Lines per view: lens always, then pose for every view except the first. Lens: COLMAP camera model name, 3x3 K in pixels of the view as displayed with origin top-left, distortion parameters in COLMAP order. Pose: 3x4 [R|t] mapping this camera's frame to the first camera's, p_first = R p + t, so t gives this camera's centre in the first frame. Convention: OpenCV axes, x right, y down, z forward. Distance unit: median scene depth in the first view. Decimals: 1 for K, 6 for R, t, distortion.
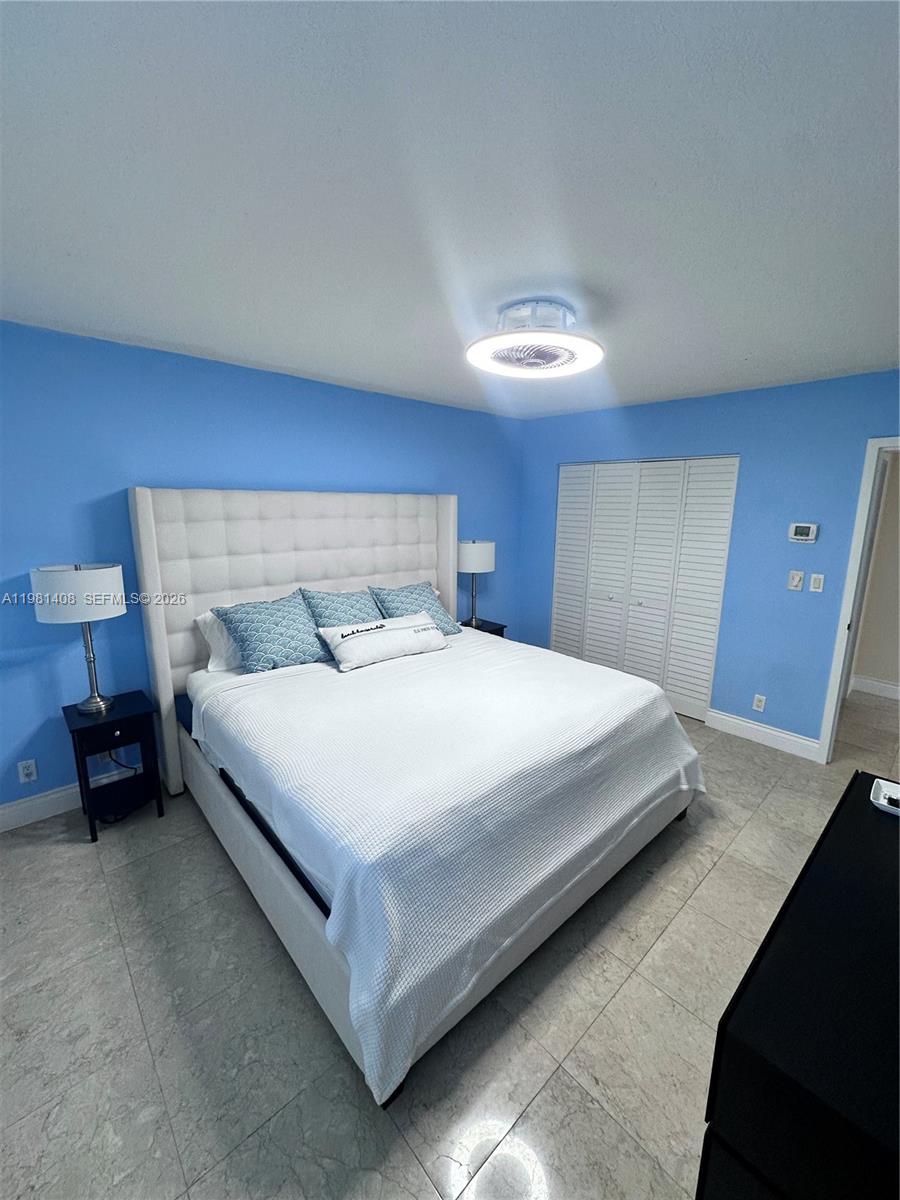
lens RADIAL K [[480.6, 0, 449.8], [0, 480.6, 596.7], [0, 0, 1]] dist [-0.000341, 0.000208]
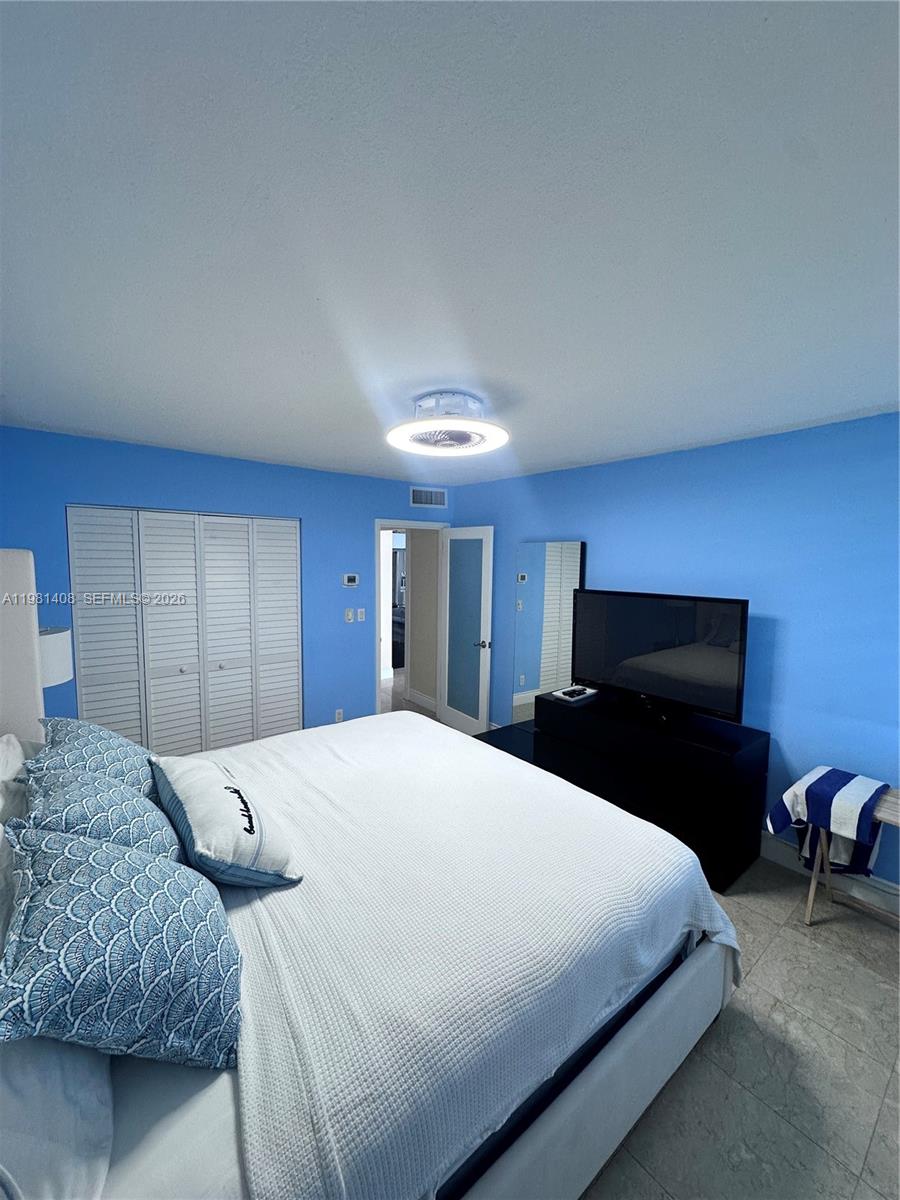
lens RADIAL K [[480.6, 0, 449.8], [0, 480.6, 596.7], [0, 0, 1]] dist [-0.000341, 0.000208]
pose [[0.052631, -0.090775, 0.994480, -0.676414], [0.180085, 0.980396, 0.079959, -0.159277], [-0.982242, 0.174882, 0.067946, 0.689655]]
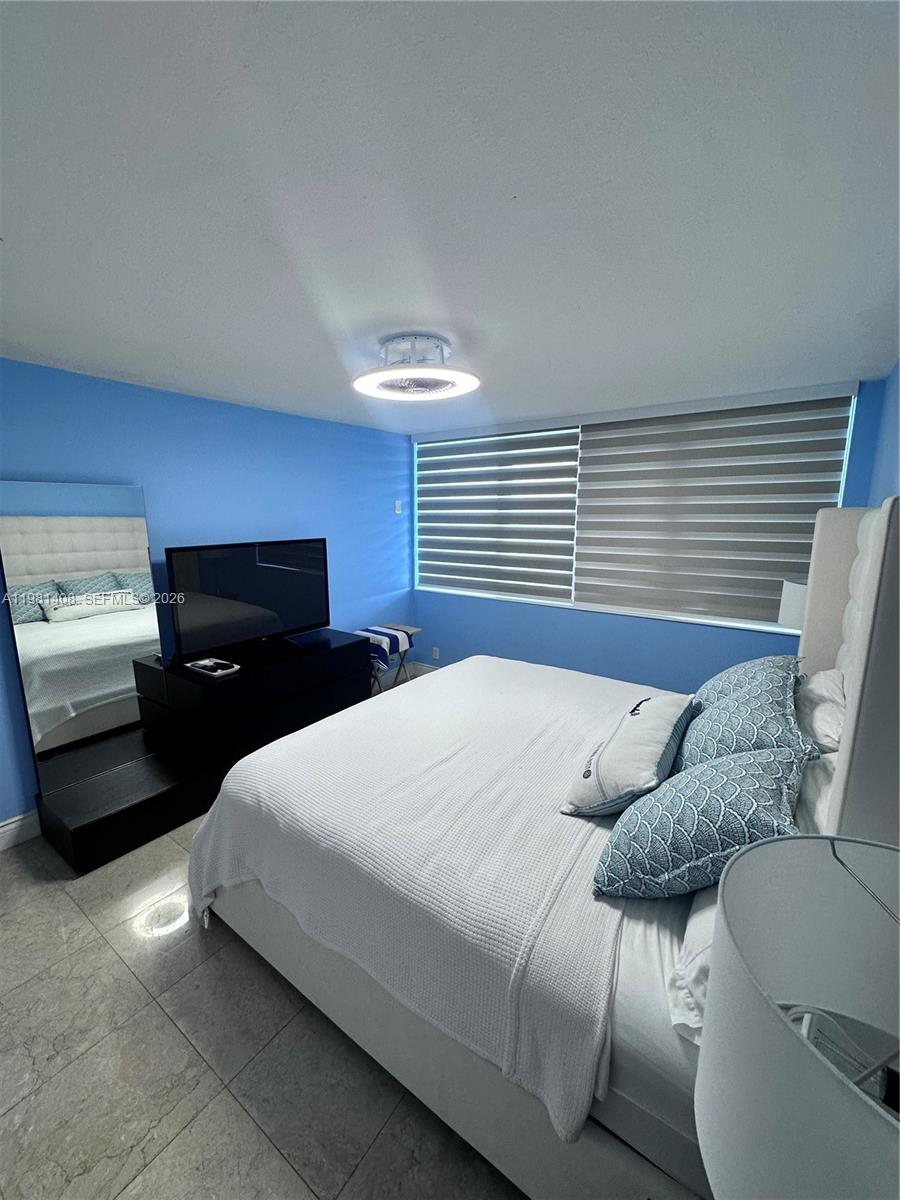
lens RADIAL K [[480.6, 0, 449.8], [0, 480.6, 596.7], [0, 0, 1]] dist [-0.000341, 0.000208]
pose [[-0.974618, 0.027320, -0.222202, 0.243760], [-0.054150, 0.934288, 0.352382, -0.307967], [0.217228, 0.355470, -0.909095, 1.509553]]
